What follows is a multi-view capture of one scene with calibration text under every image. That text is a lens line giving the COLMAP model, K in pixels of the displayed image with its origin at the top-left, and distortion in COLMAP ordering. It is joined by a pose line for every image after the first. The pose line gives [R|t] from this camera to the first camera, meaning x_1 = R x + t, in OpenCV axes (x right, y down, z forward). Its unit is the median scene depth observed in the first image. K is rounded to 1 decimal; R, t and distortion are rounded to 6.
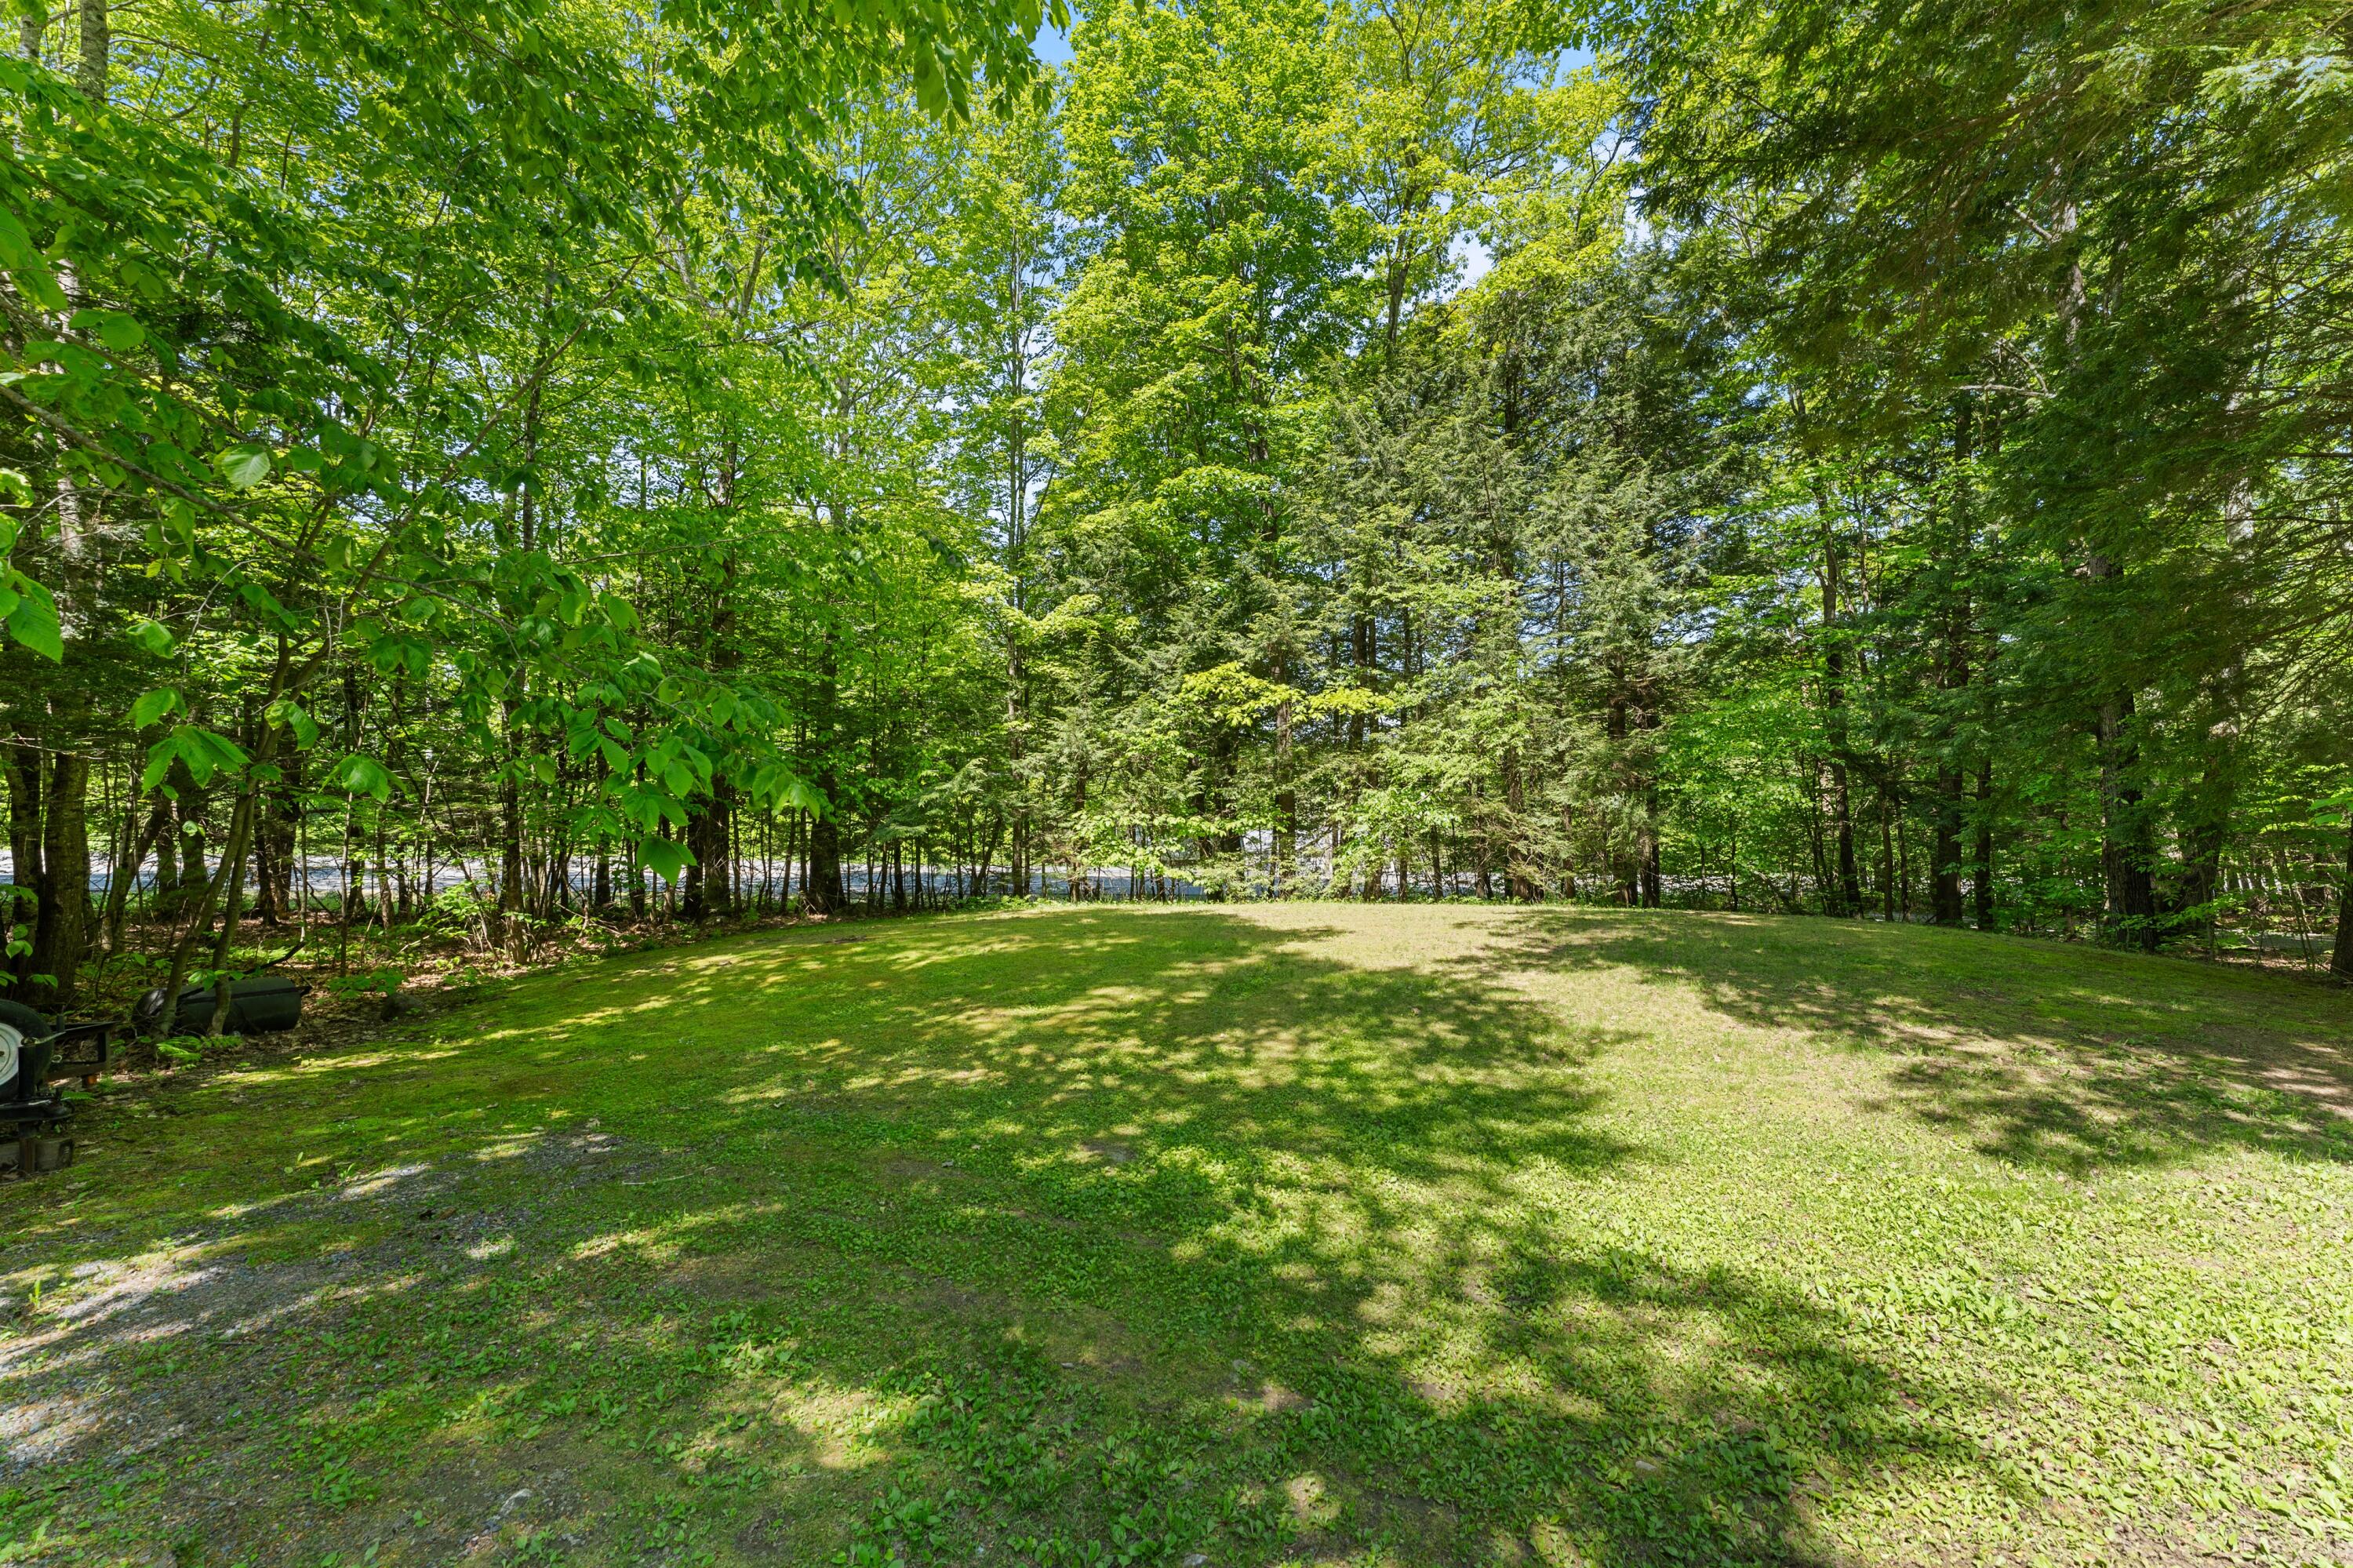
lens RADIAL K [[943.9, 0, 1191.8], [0, 943.9, 757.8], [0, 0, 1]] dist [0.002327, -0.000391]
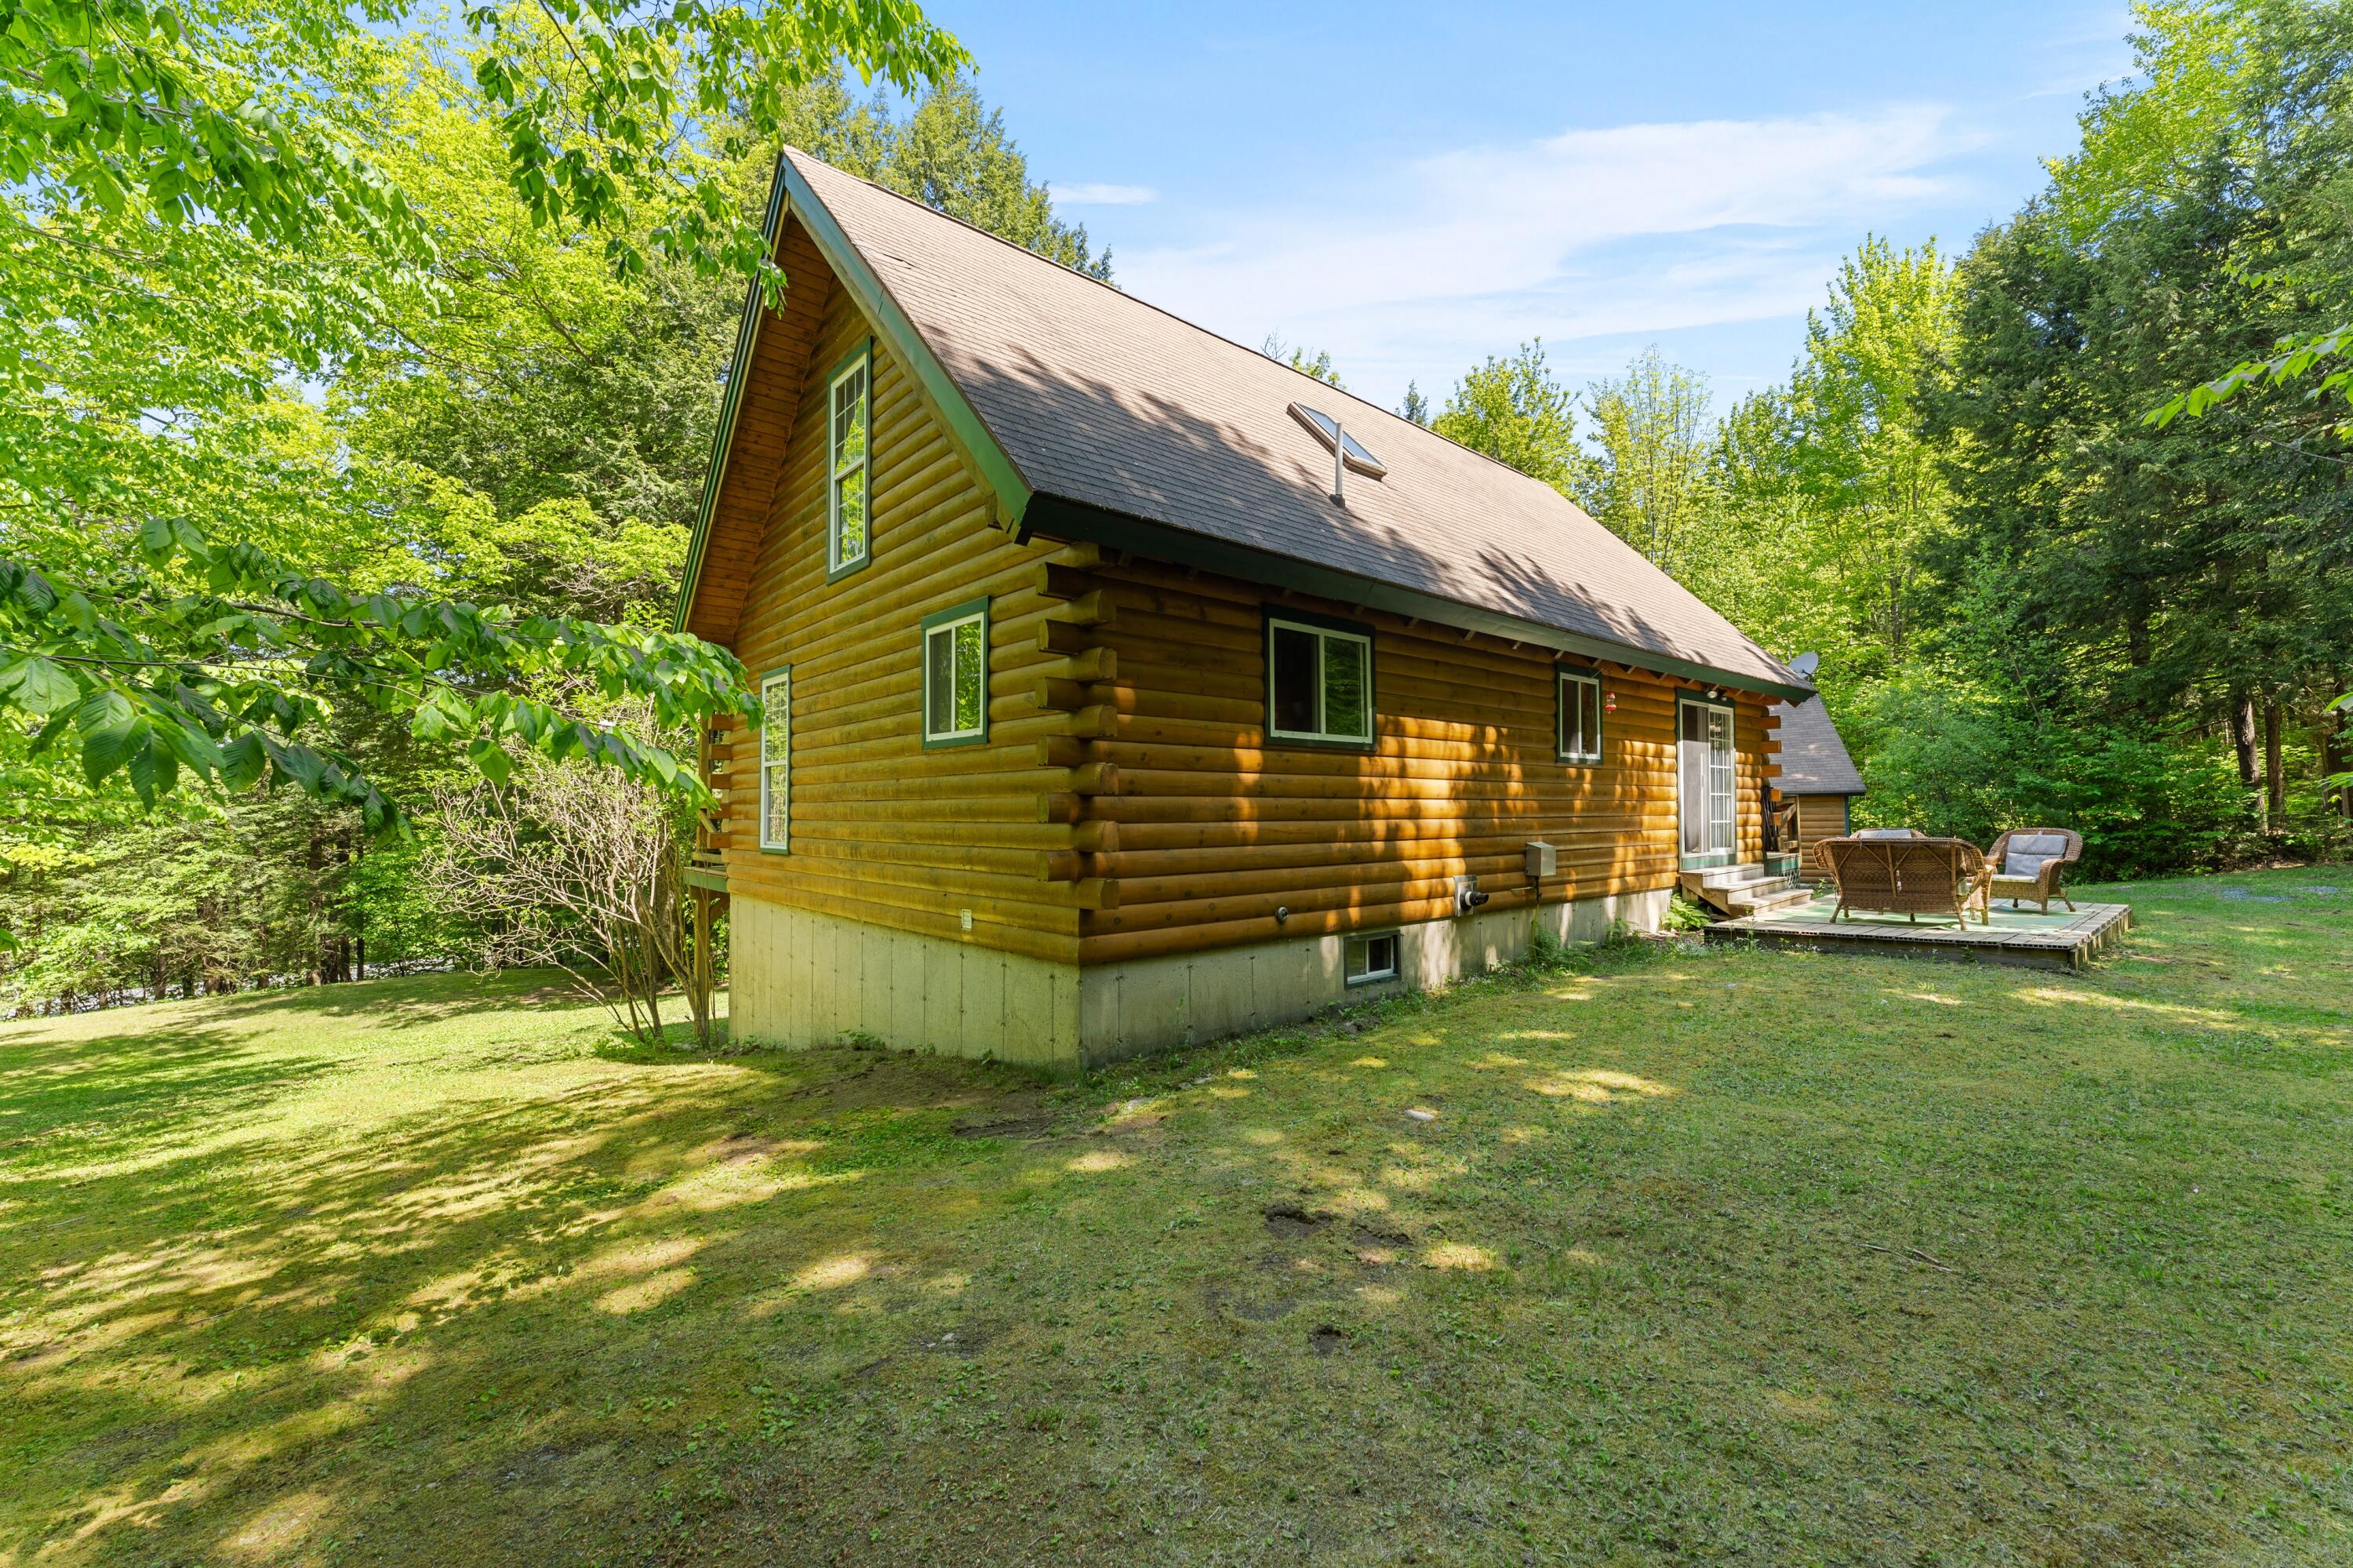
lens RADIAL K [[940.3, 0, 1188.8], [0, 940.3, 769.8], [0, 0, 1]] dist [0.000008, -0.000425]
pose [[0.409184, 0.050502, 0.911053, -0.359179], [0.013605, 0.998018, -0.061433, -0.079026], [-0.912351, 0.037533, 0.407686, -0.928067]]
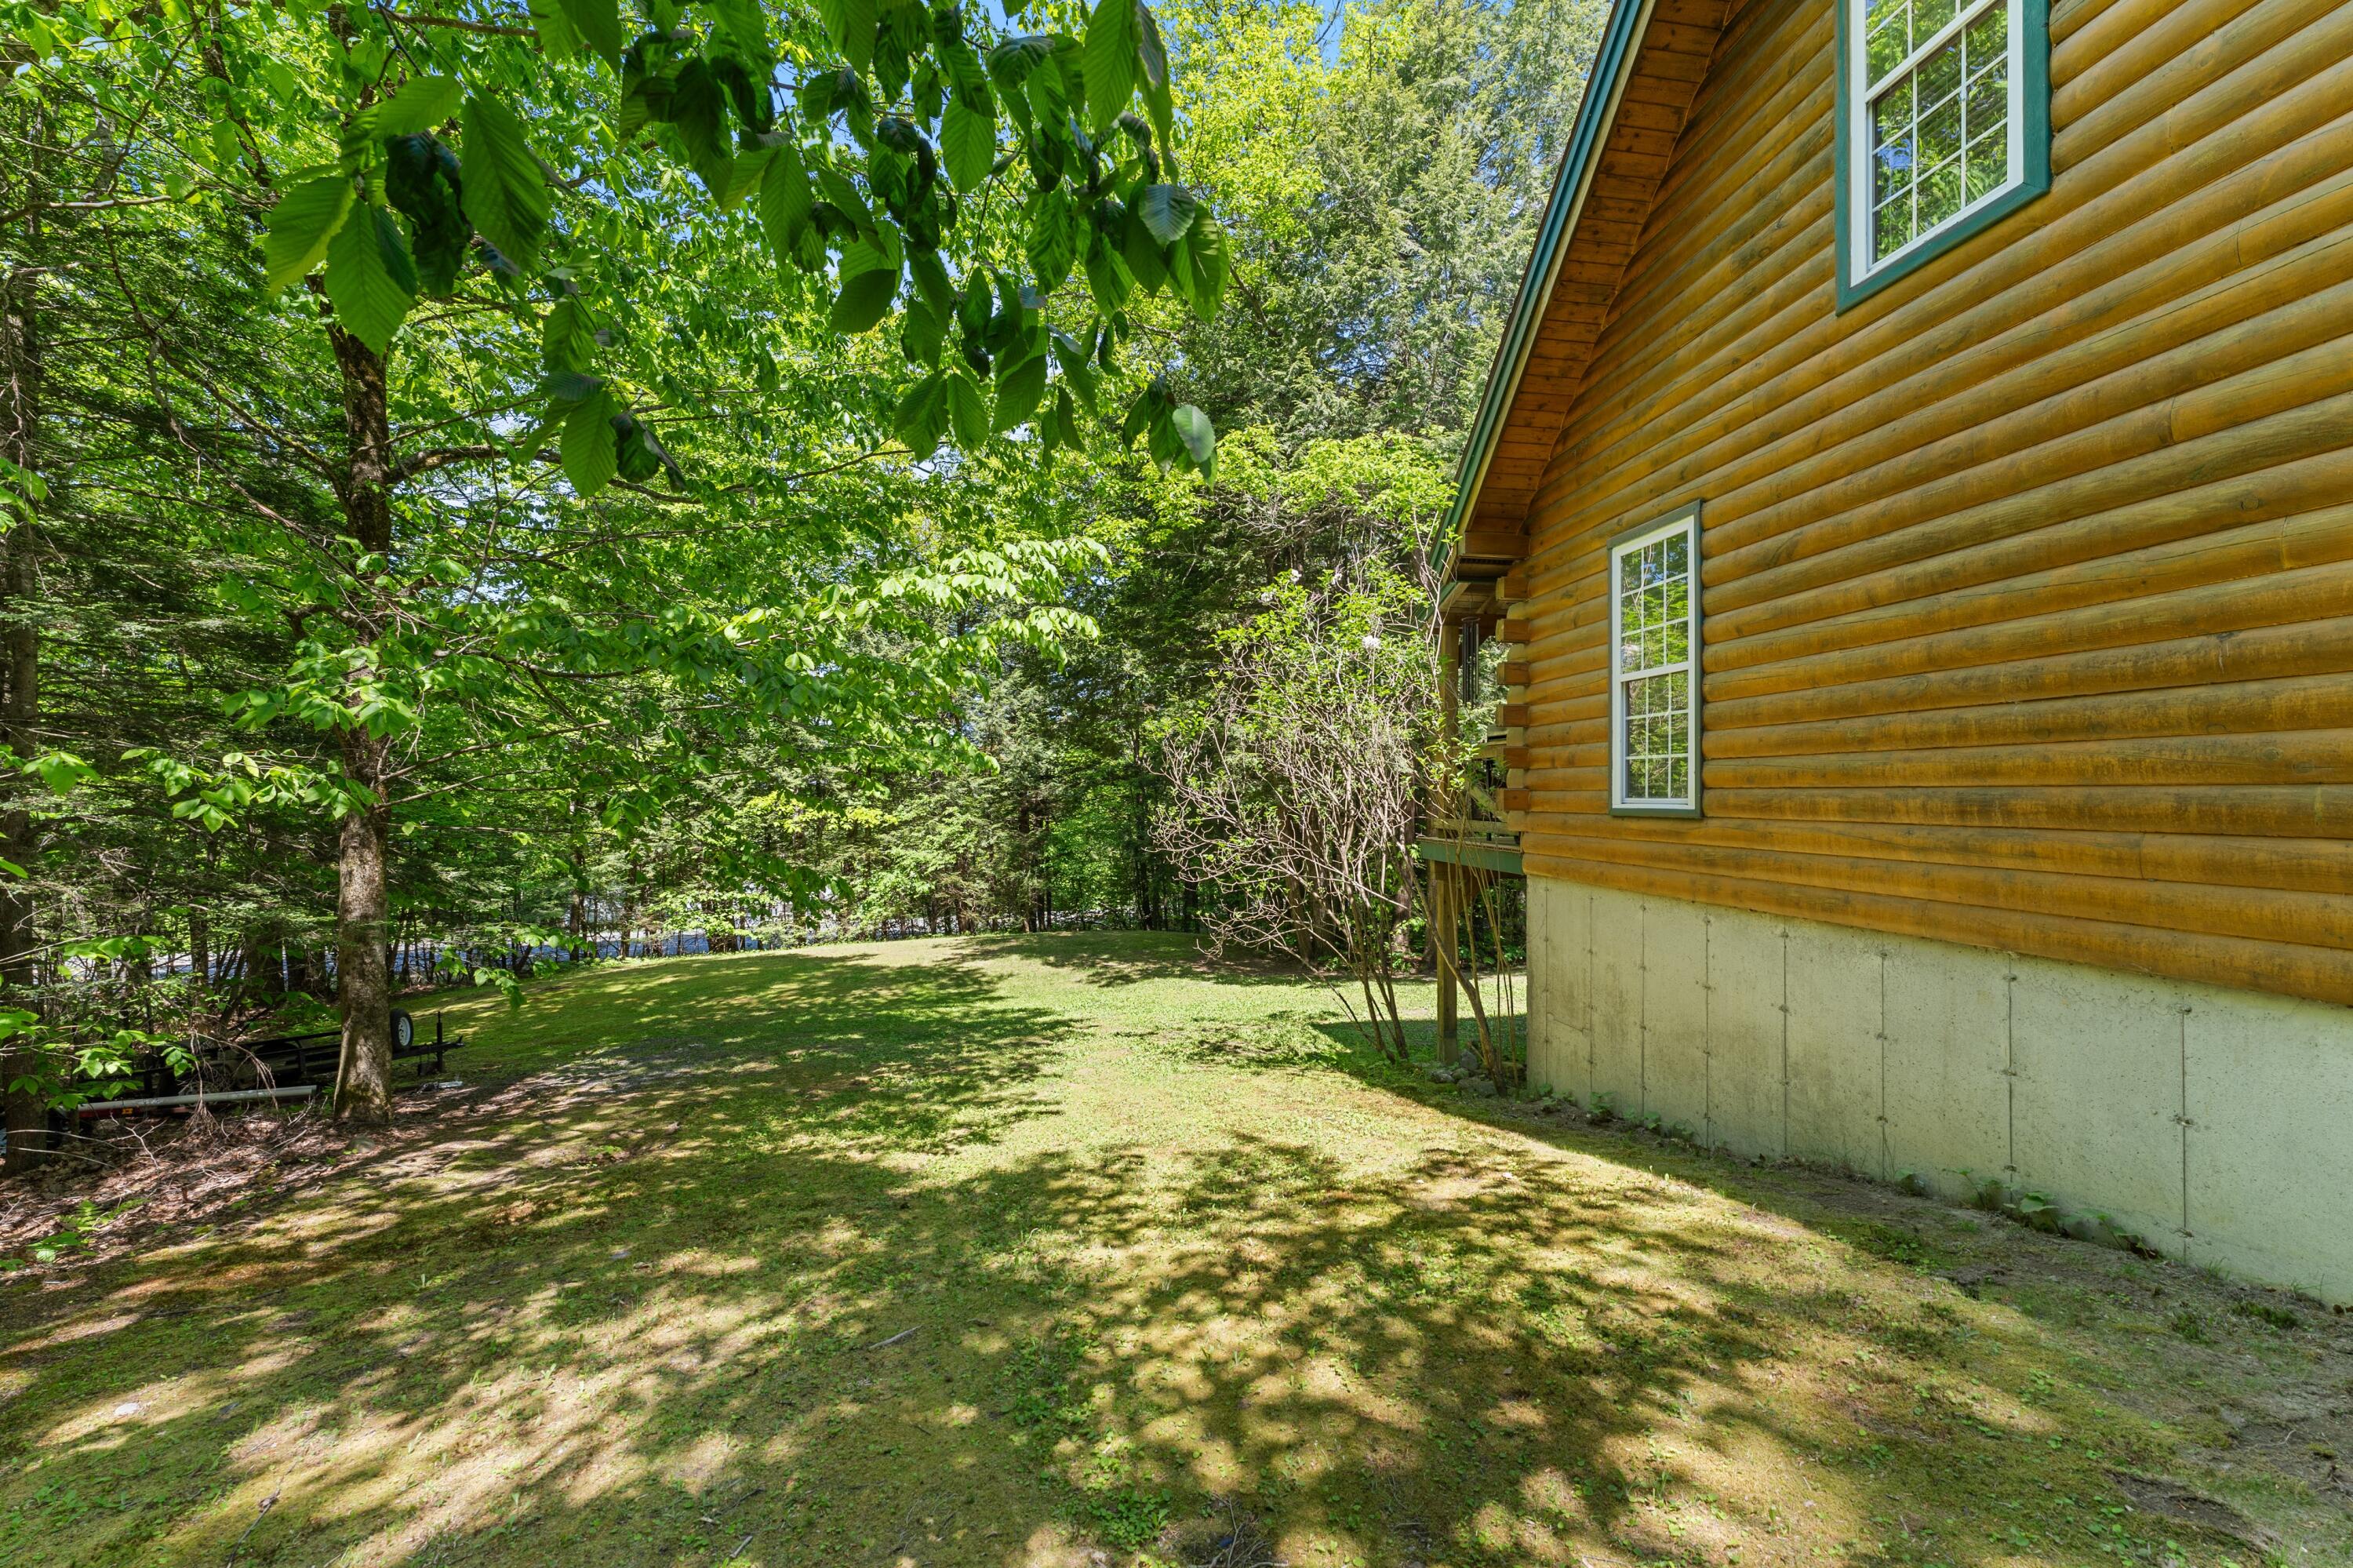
lens RADIAL K [[939.6, 0, 1189.6], [0, 939.6, 769.8], [0, 0, 1]] dist [0.001284, 0.000043]
pose [[0.828878, 0.028027, 0.558727, -0.287680], [-0.002270, 0.998905, -0.046740, -0.067971], [-0.559425, 0.037473, 0.828033, -0.670699]]
